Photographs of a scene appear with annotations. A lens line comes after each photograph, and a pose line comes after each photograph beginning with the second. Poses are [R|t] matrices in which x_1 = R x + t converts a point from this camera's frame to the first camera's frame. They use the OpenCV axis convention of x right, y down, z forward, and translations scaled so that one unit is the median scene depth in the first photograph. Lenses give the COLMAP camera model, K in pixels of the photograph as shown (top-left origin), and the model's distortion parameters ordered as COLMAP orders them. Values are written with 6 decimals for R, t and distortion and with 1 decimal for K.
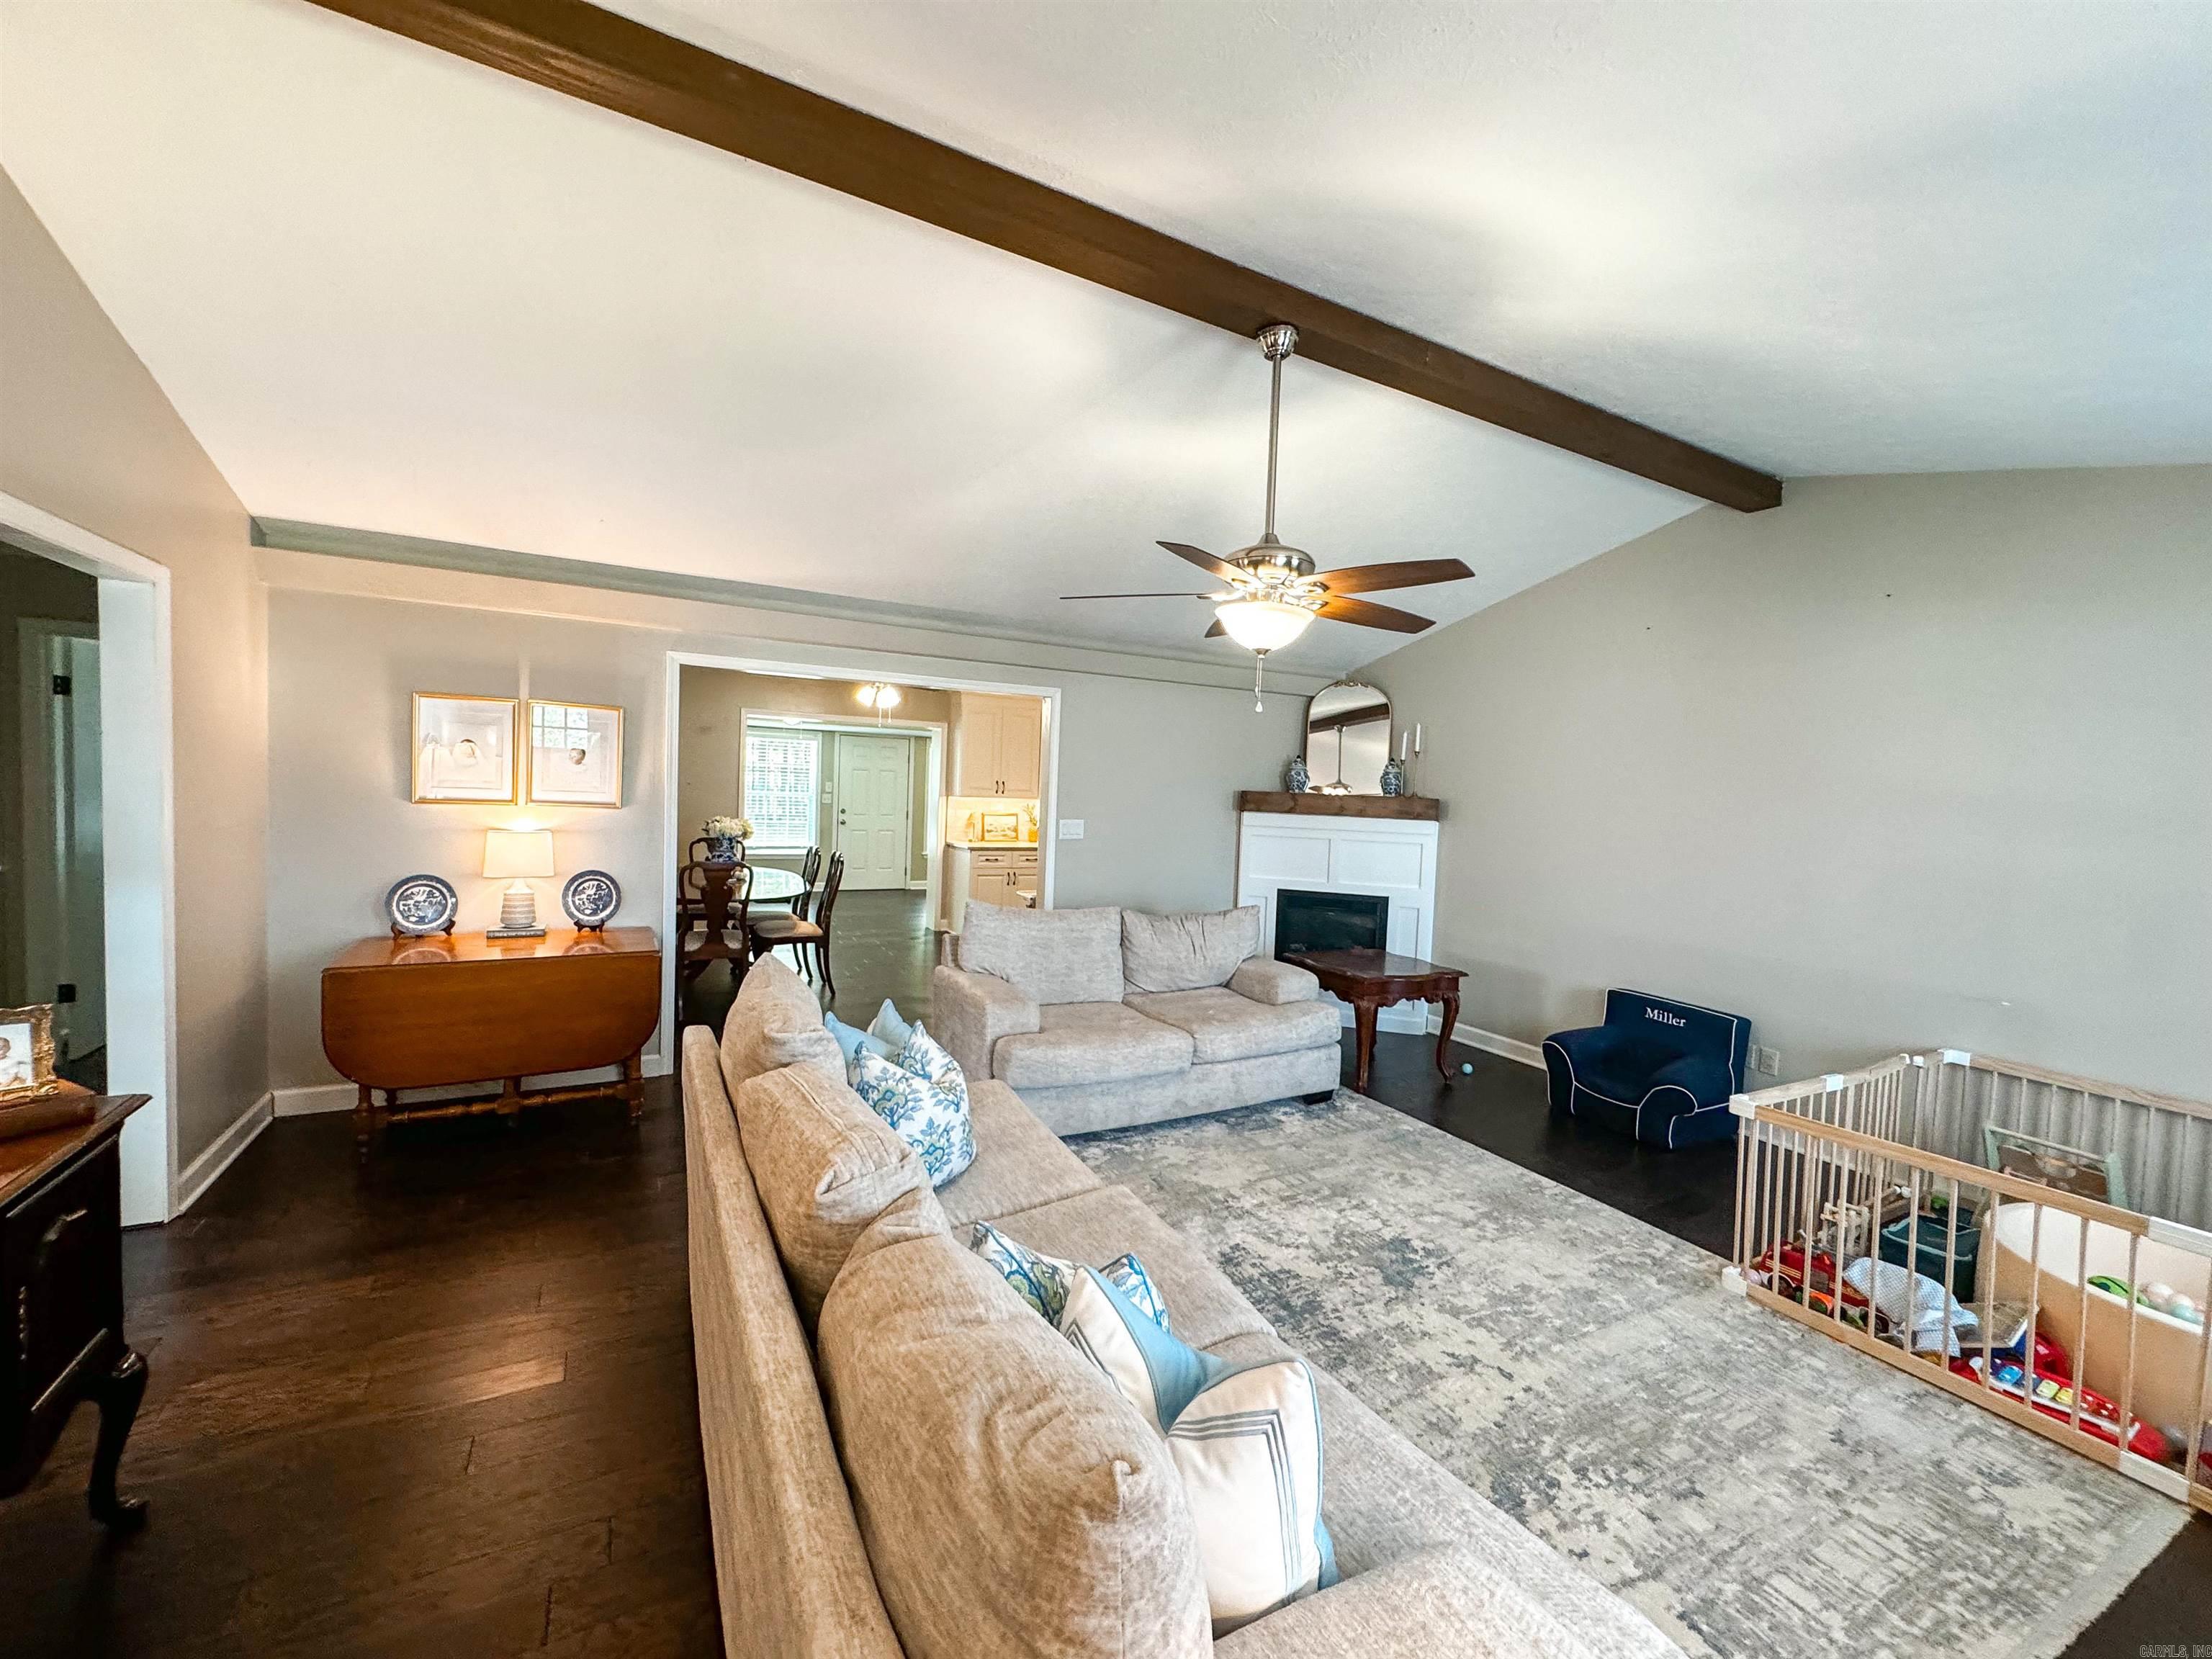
lens RADIAL K [[886.1, 0, 1103.8], [0, 886.1, 826.9], [0, 0, 1]] dist [-0.002375, 0.000709]
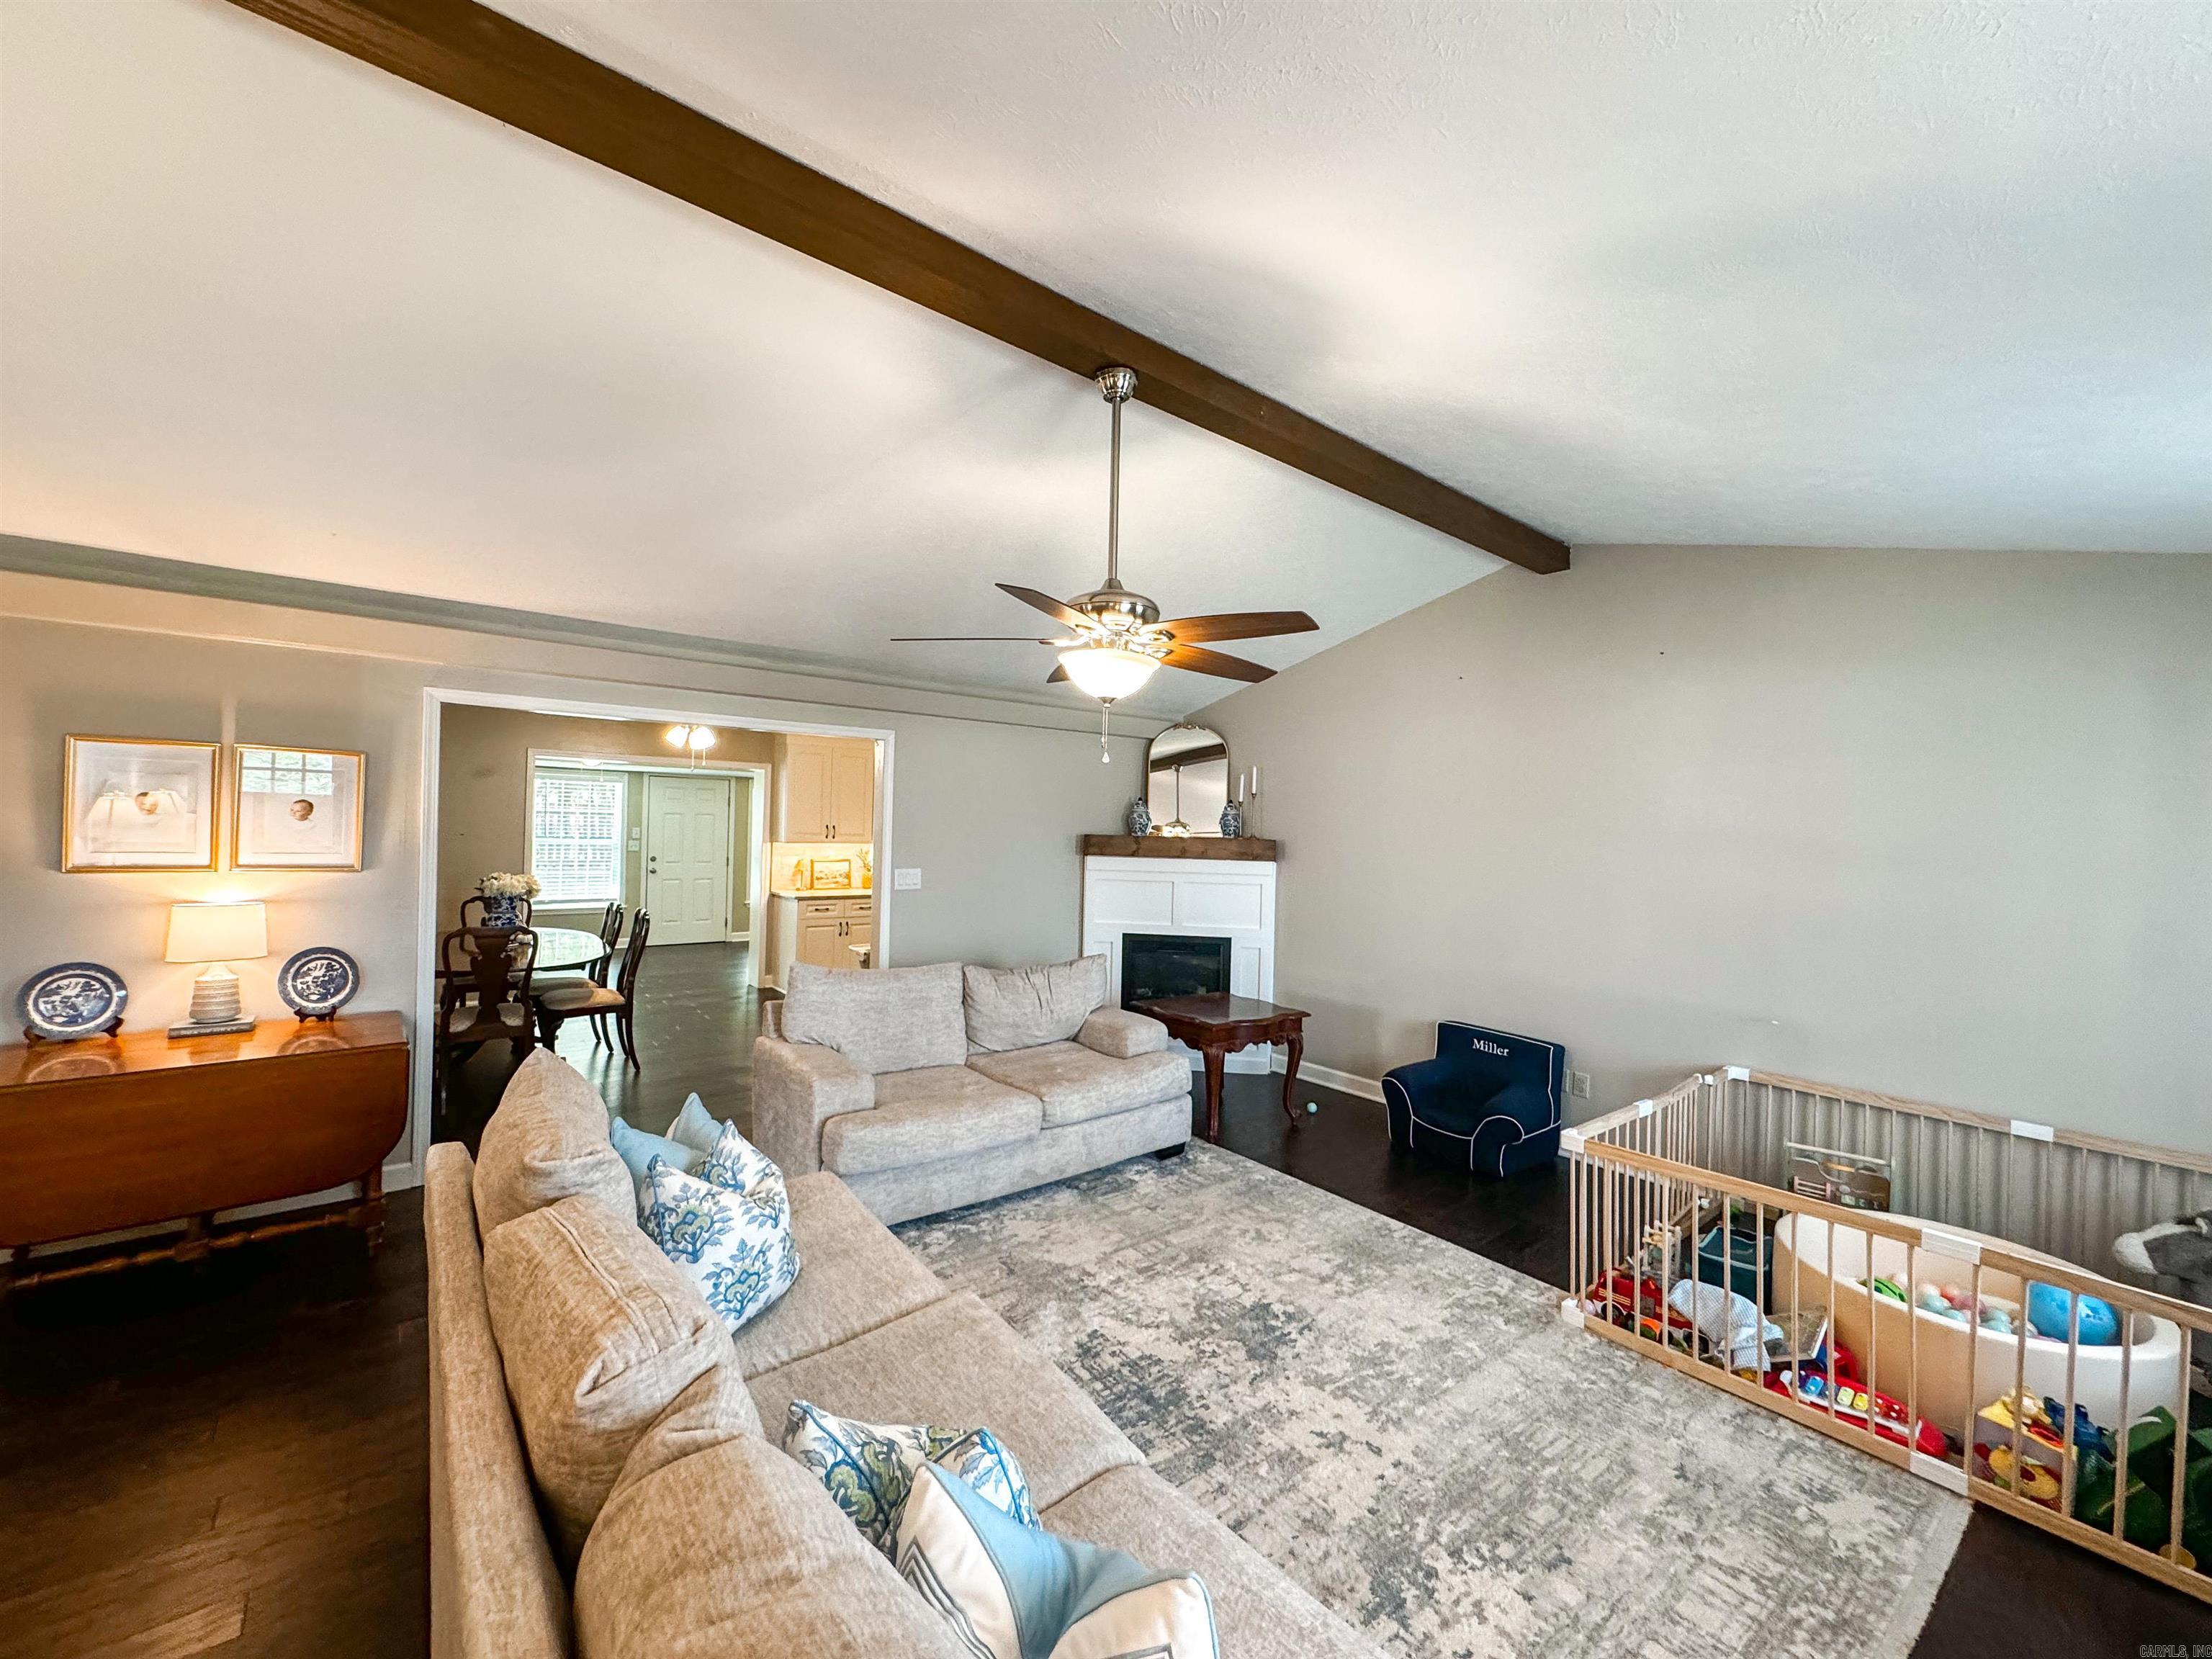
lens RADIAL K [[886.1, 0, 1103.8], [0, 886.1, 826.9], [0, 0, 1]] dist [-0.002375, 0.000709]
pose [[0.983646, -0.014707, 0.179511, 0.000433], [0.021833, 0.999047, -0.037784, -0.021846], [-0.178785, 0.041085, 0.983030, 0.056390]]
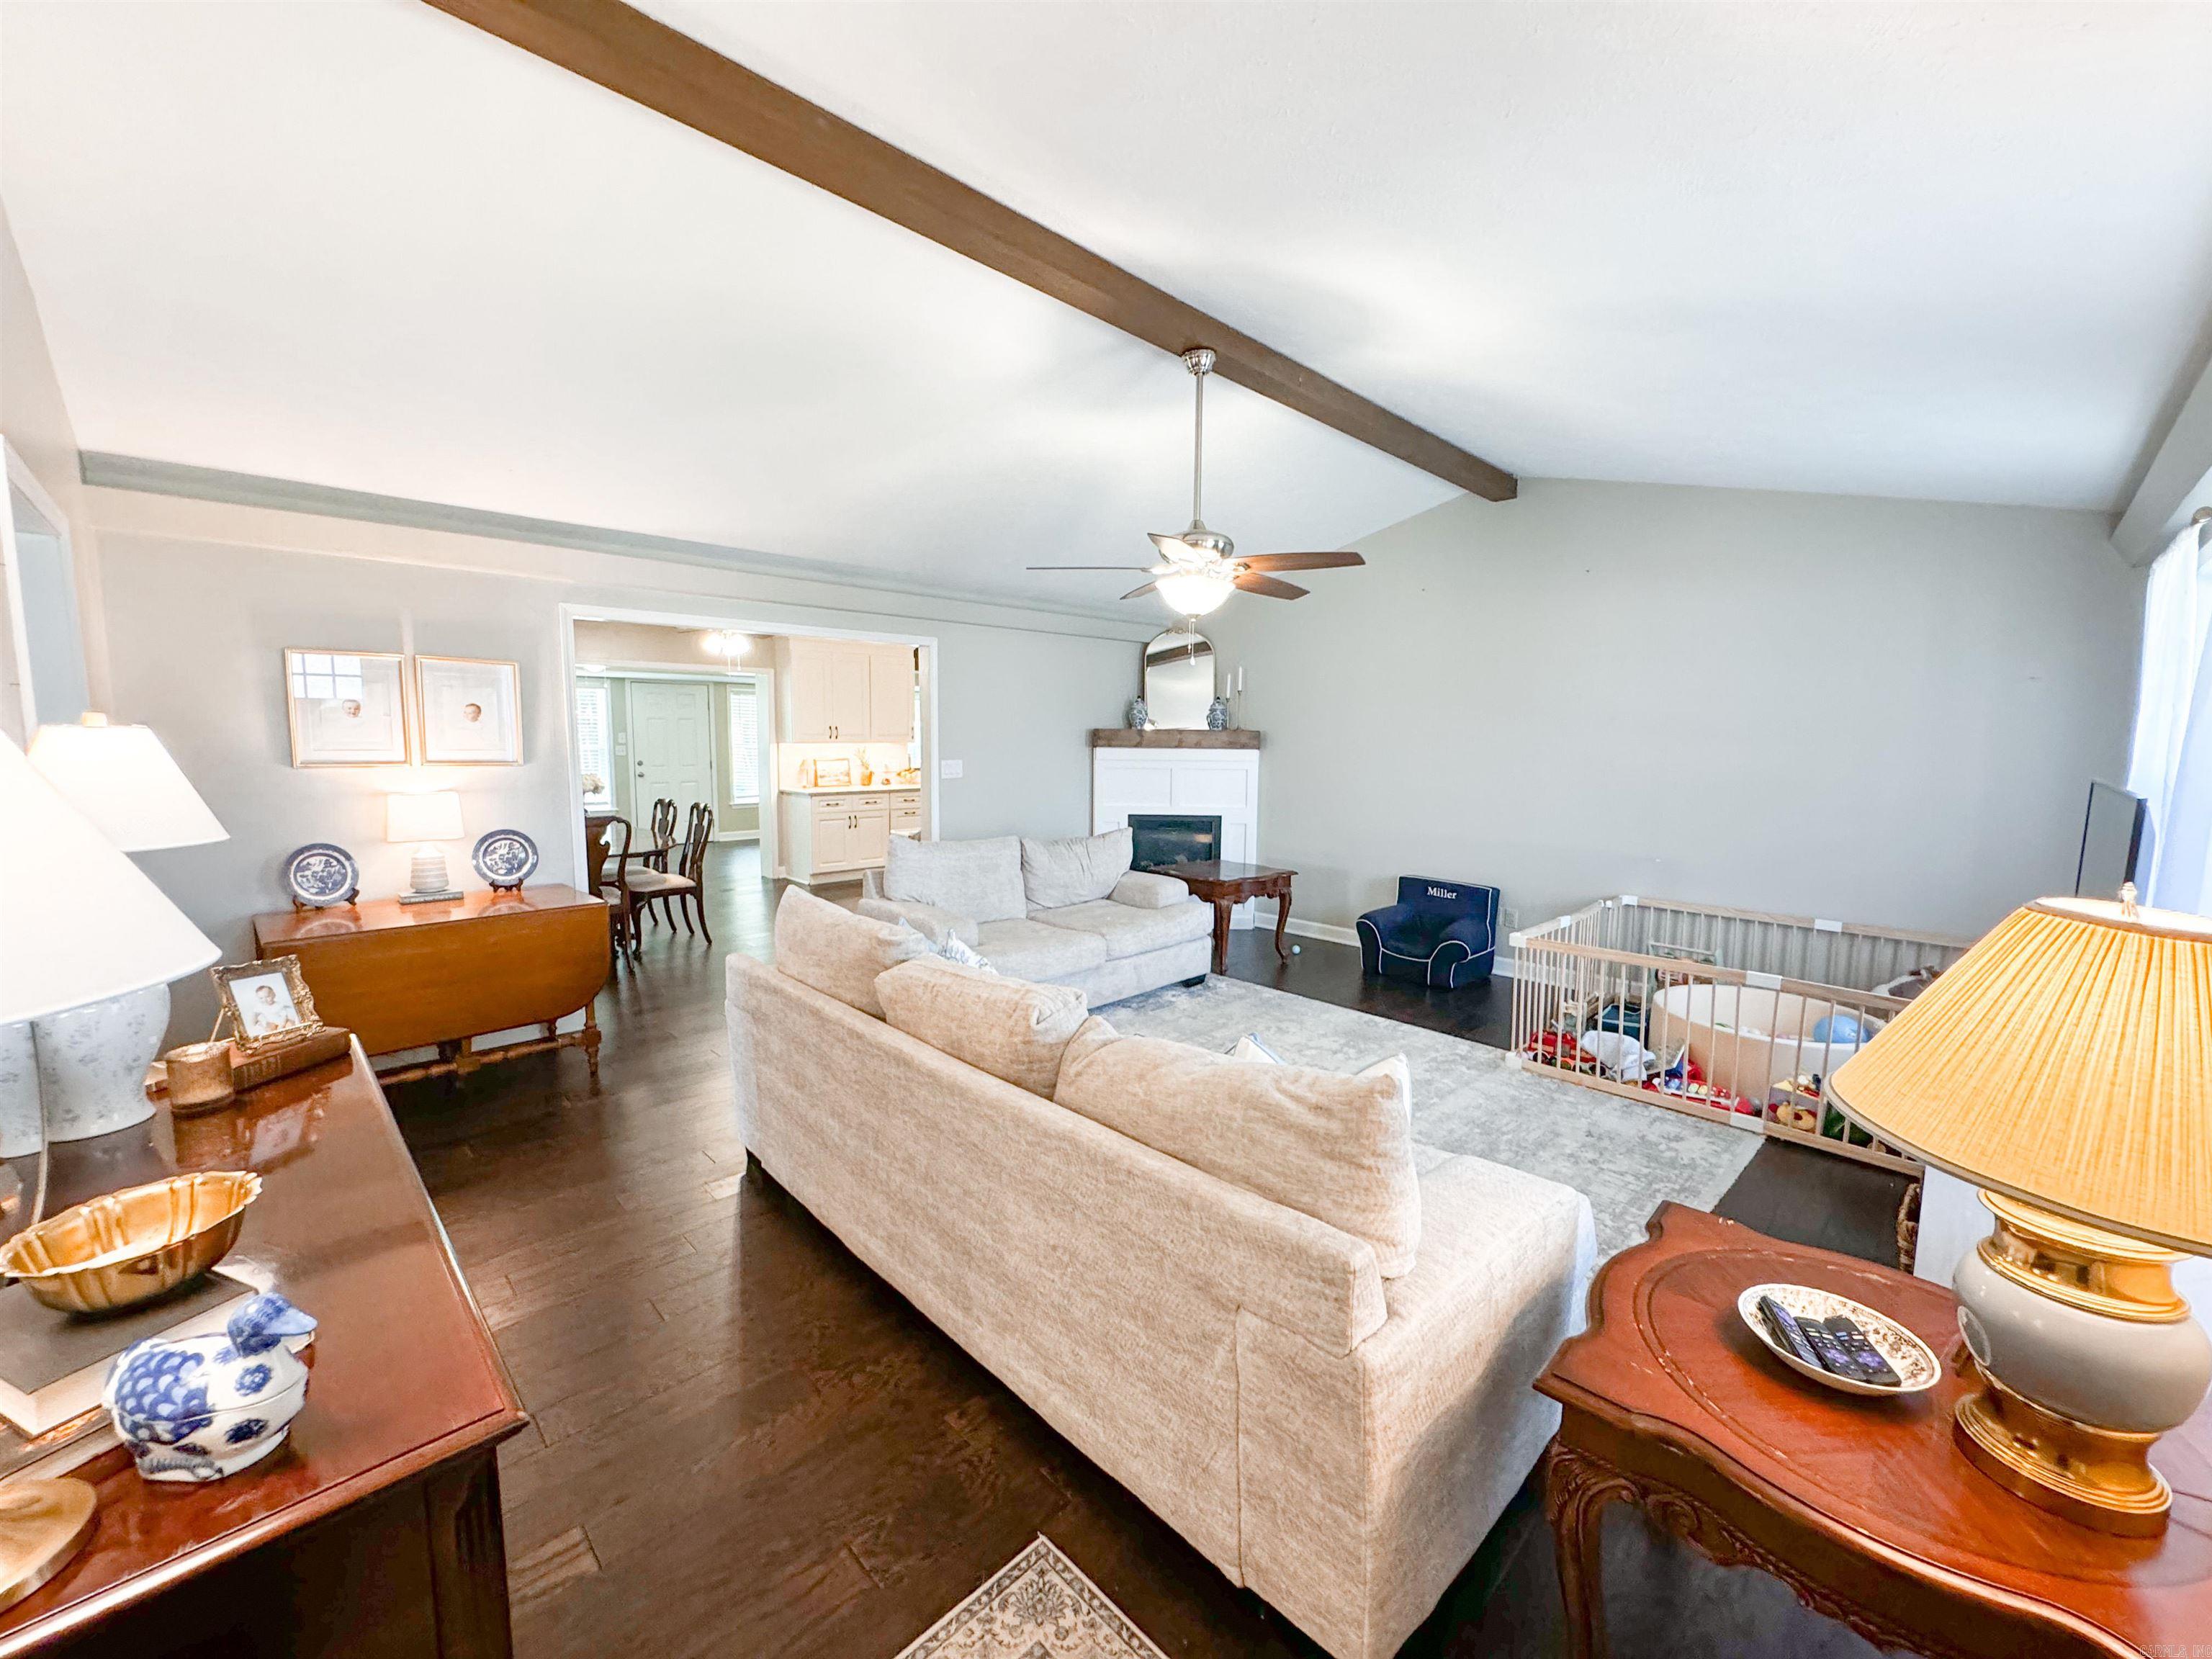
lens RADIAL K [[886.1, 0, 1103.8], [0, 886.1, 826.9], [0, 0, 1]] dist [-0.002375, 0.000709]
pose [[0.962724, -0.059150, 0.263937, -0.253802], [0.040863, 0.996402, 0.074249, 0.000432], [-0.267379, -0.060697, 0.961678, -0.162458]]
